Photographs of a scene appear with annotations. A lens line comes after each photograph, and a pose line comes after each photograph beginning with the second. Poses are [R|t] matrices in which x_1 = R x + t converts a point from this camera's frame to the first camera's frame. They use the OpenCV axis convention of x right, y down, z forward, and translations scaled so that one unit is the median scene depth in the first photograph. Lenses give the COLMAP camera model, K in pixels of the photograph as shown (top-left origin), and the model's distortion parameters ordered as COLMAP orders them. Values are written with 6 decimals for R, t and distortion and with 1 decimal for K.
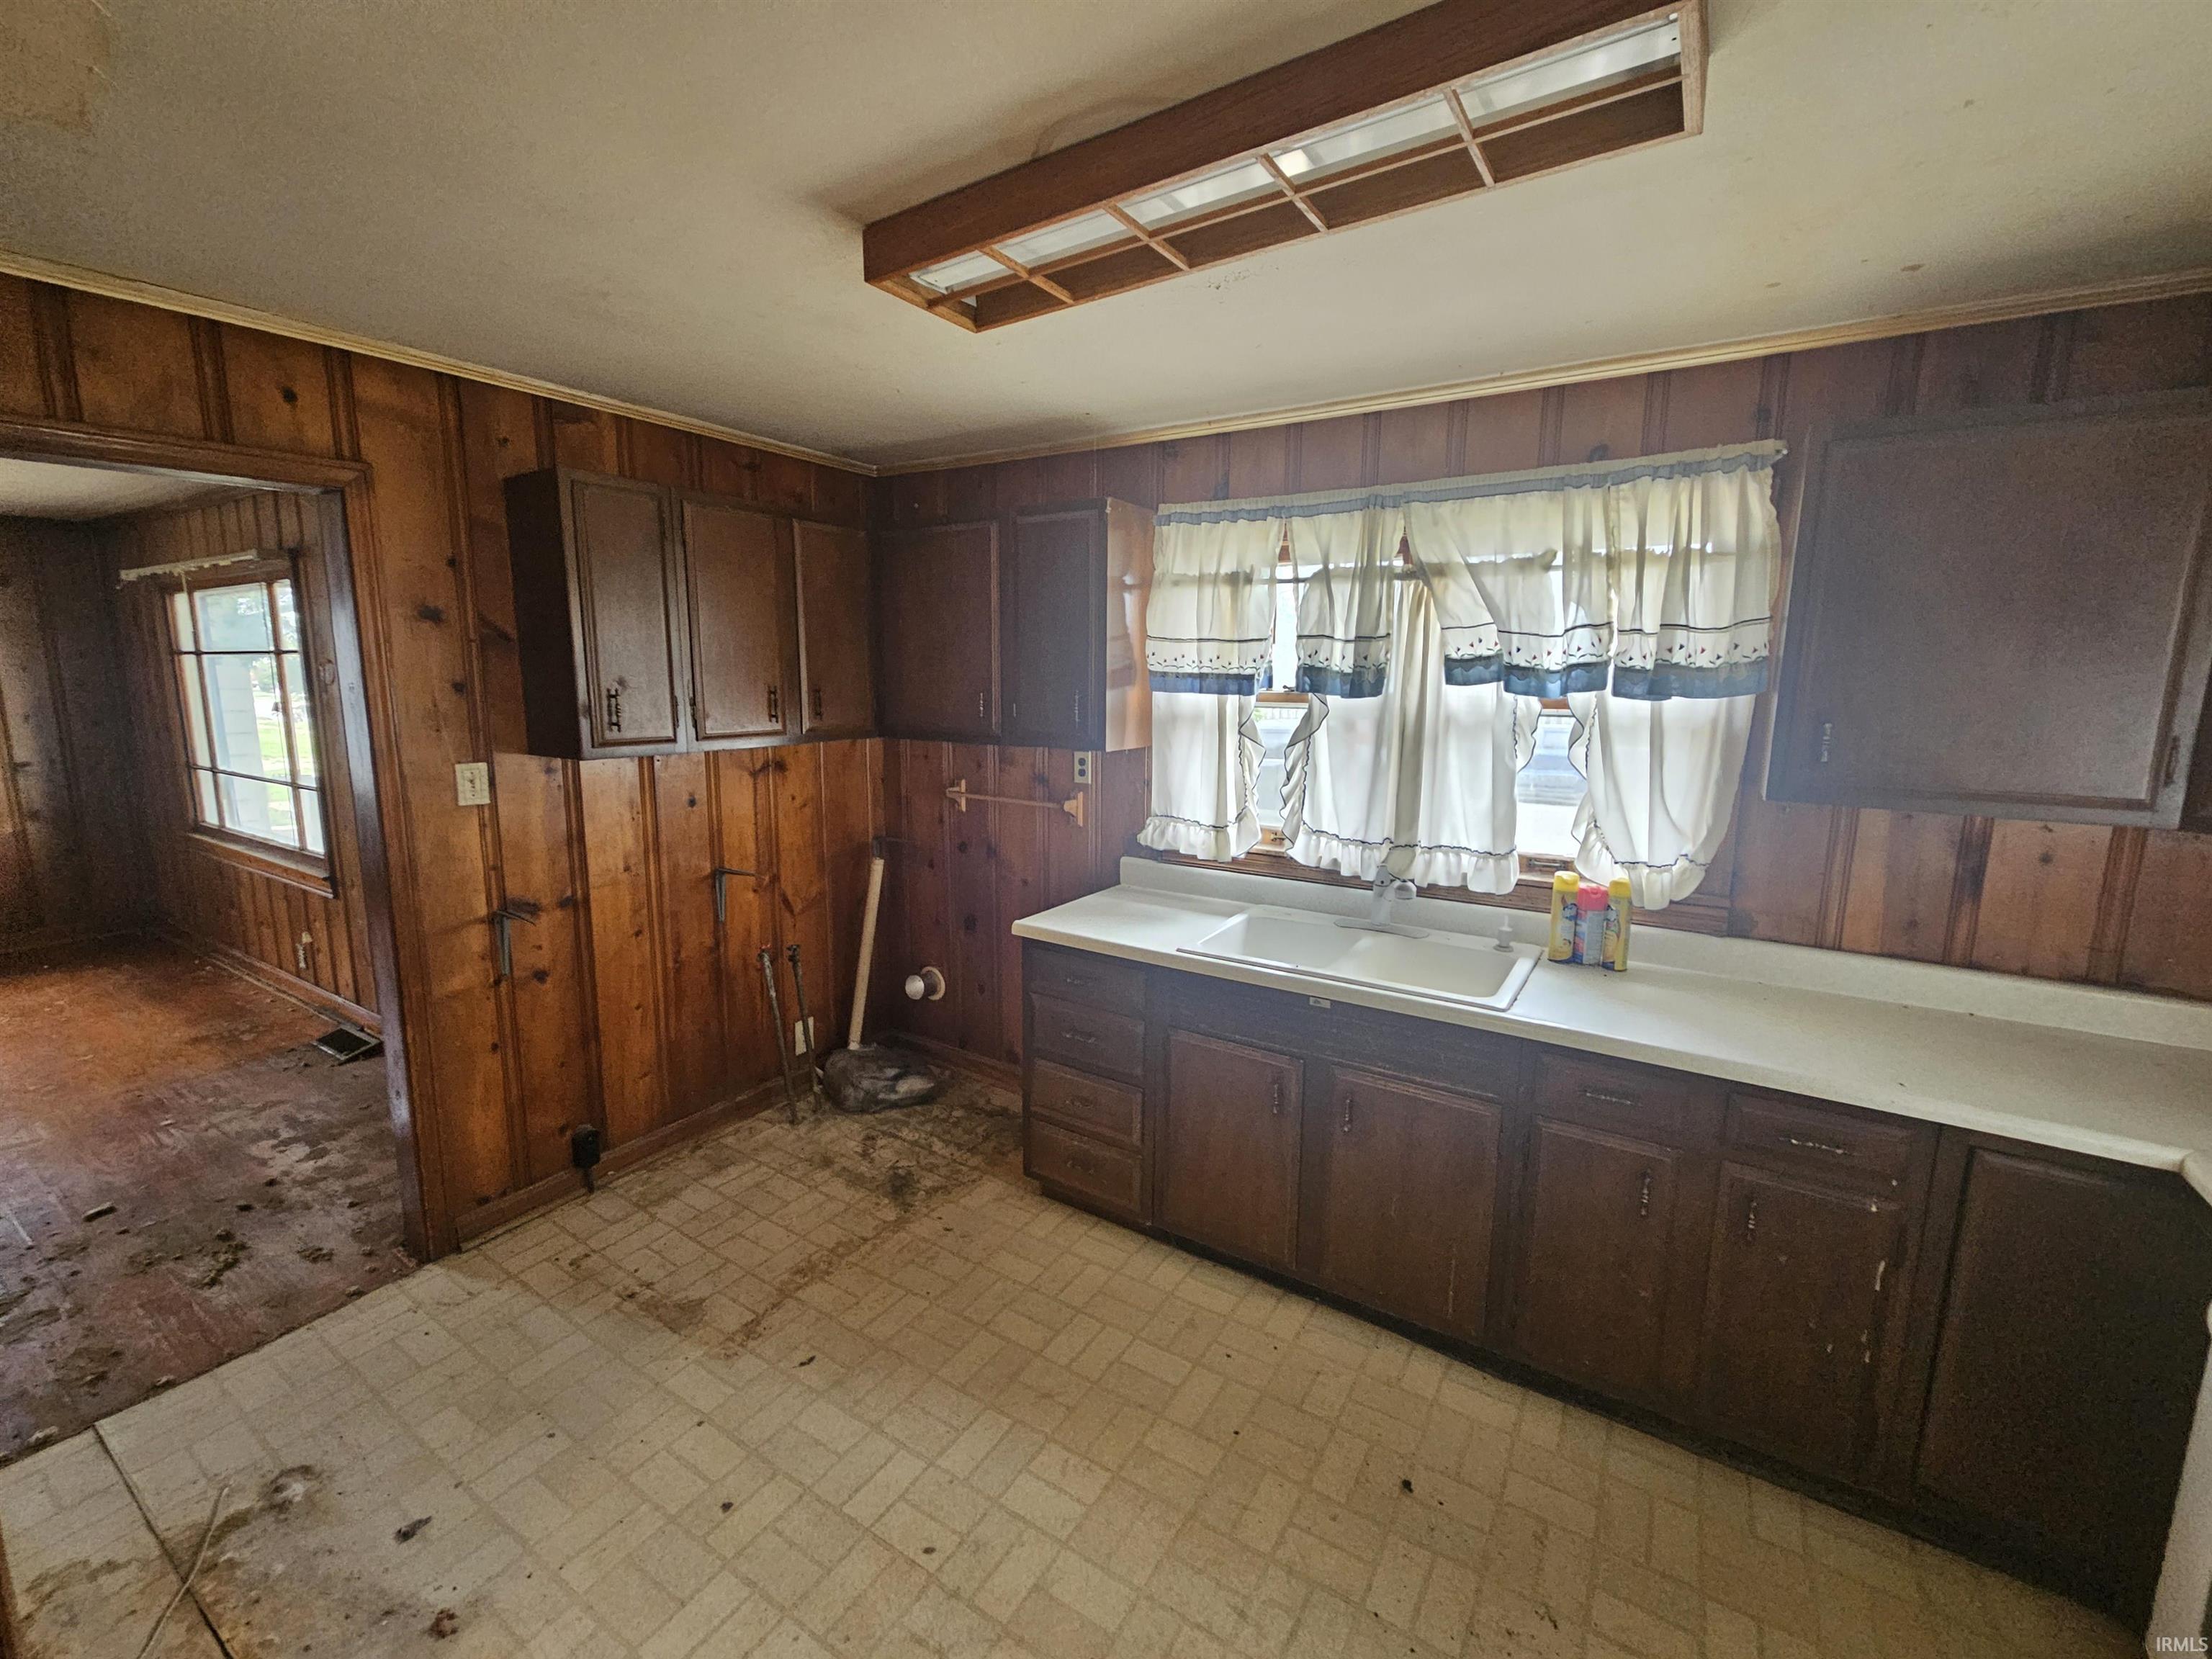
lens RADIAL K [[908.9, 0, 1112.1], [0, 908.9, 815.2], [0, 0, 1]] dist [0.003006, 0.000124]
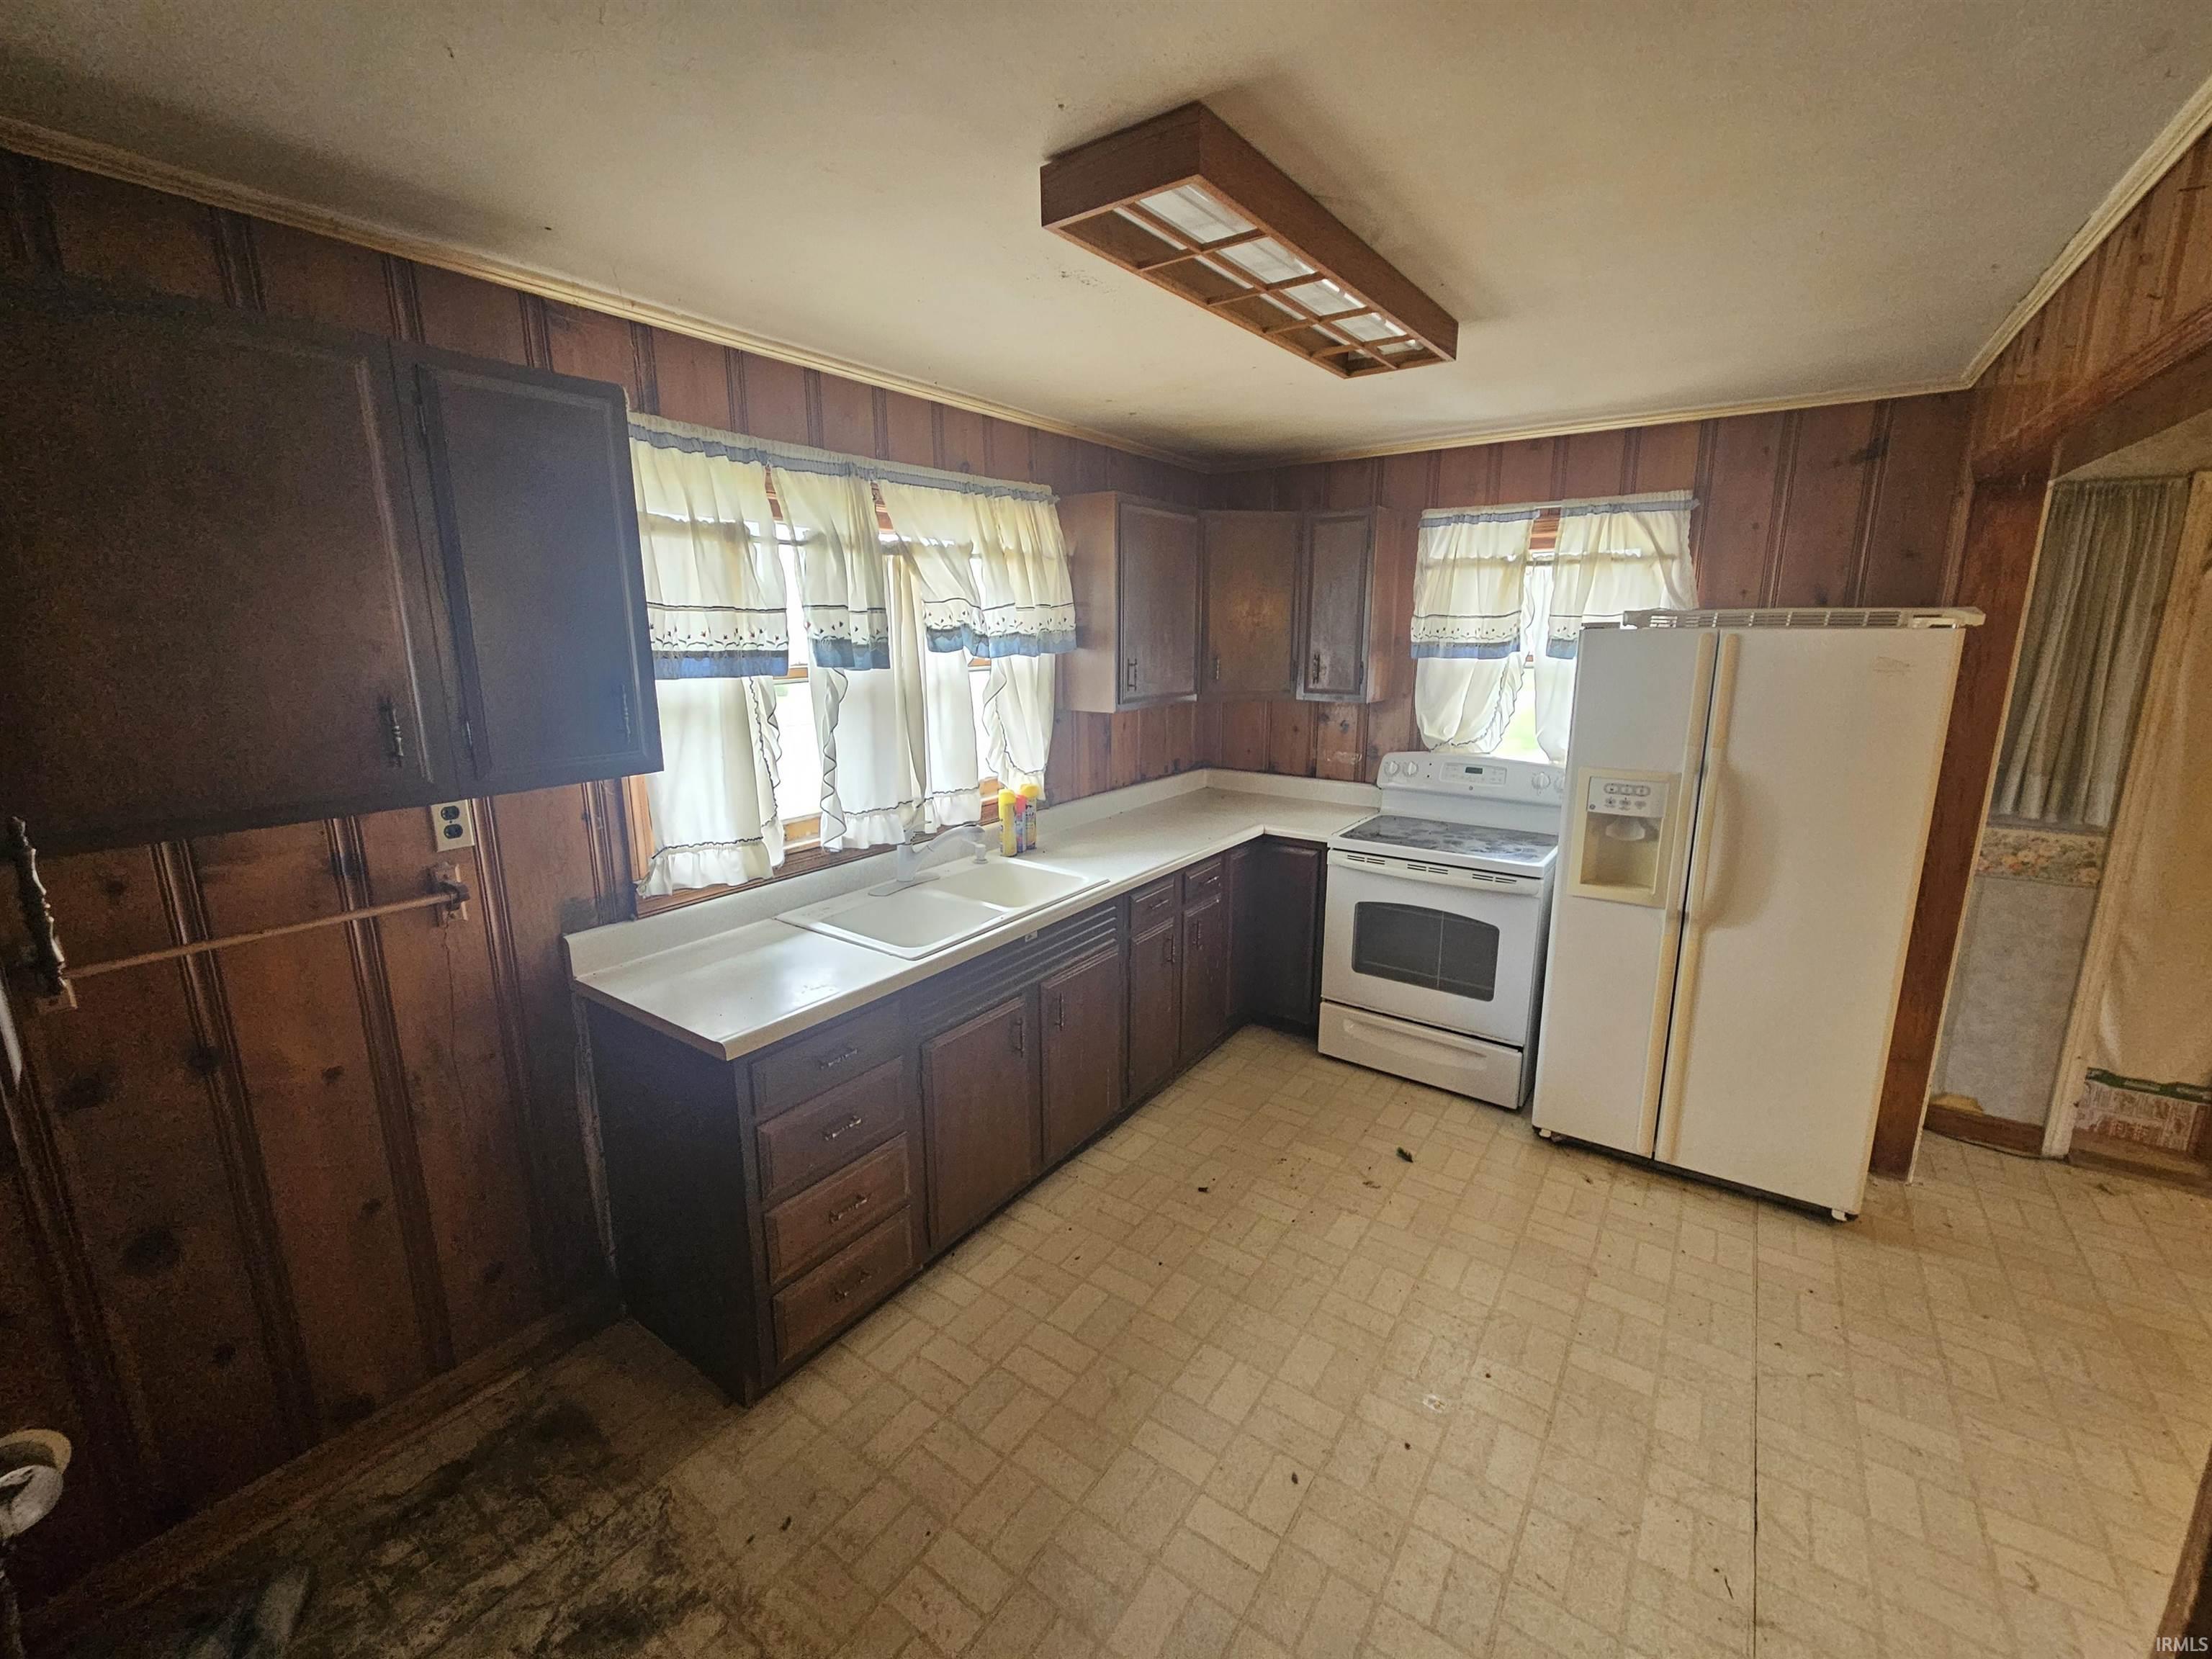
lens RADIAL K [[908.9, 0, 1112.1], [0, 908.9, 815.2], [0, 0, 1]] dist [0.003006, 0.000124]
pose [[0.051105, -0.220327, 0.974086, -0.731904], [0.158571, 0.964778, 0.209902, -0.142491], [-0.986024, 0.143734, 0.084243, 0.677864]]
